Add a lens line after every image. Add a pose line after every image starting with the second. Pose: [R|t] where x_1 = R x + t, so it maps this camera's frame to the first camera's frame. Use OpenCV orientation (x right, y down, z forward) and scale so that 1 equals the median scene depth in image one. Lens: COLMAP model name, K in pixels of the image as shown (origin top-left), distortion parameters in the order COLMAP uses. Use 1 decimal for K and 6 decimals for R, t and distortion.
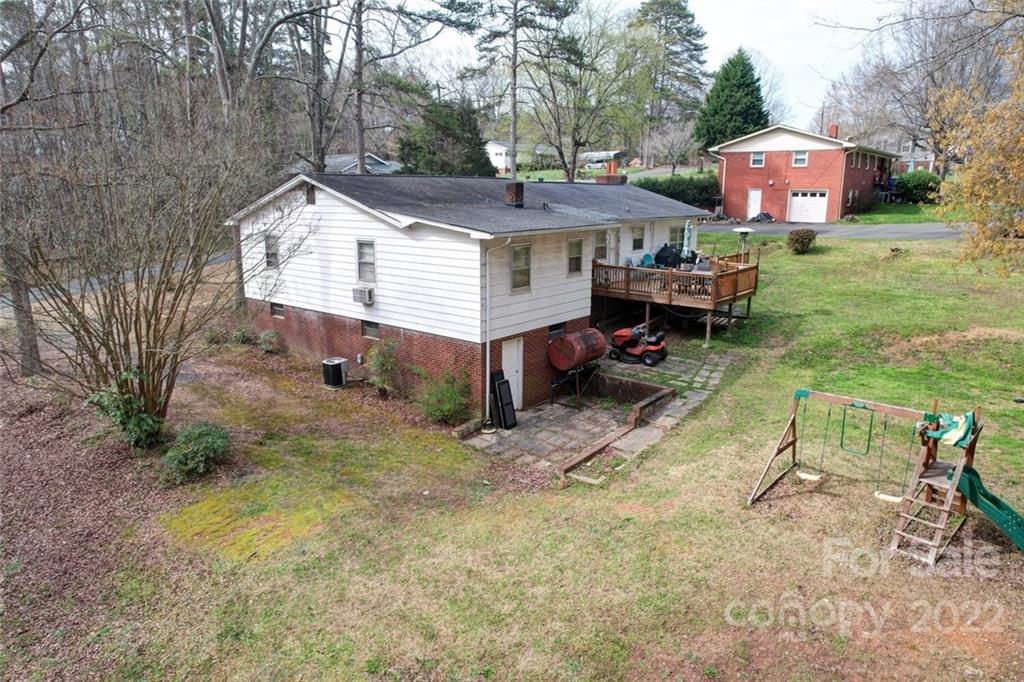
lens RADIAL K [[656.4, 0, 512.0], [0, 656.4, 341.0], [0, 0, 1]] dist [-0.072132, 0.065842]
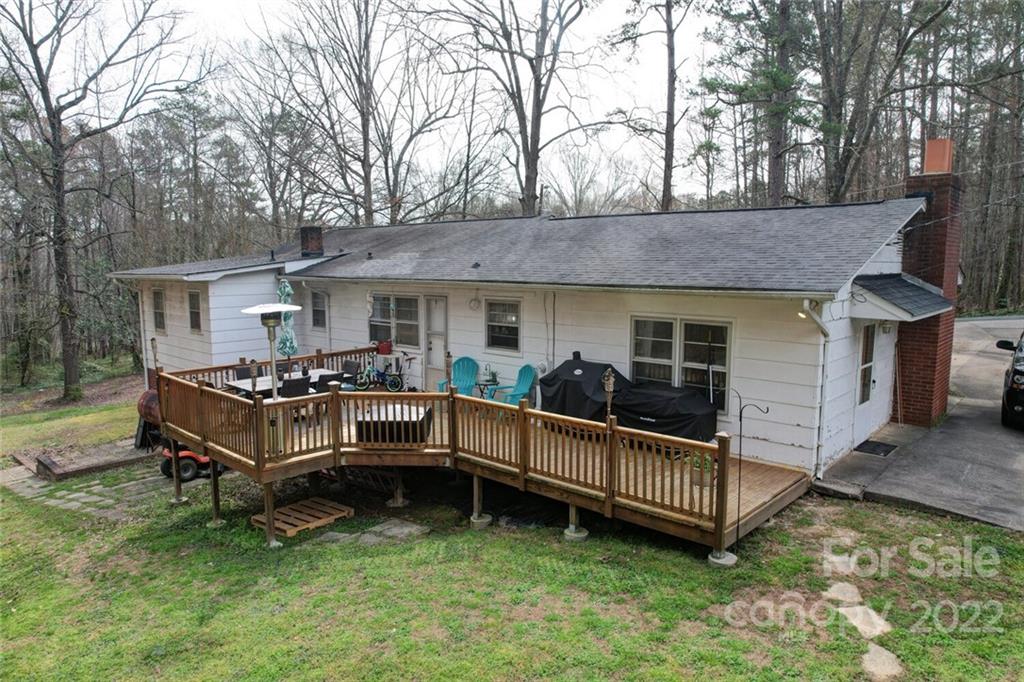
lens RADIAL K [[656.4, 0, 512.0], [0, 656.4, 341.0], [0, 0, 1]] dist [-0.072132, 0.065842]
pose [[-0.069805, 0.119706, -0.990352, 0.929194], [-0.213939, 0.967878, 0.132069, -0.297069], [0.974350, 0.221094, -0.041953, 1.462700]]
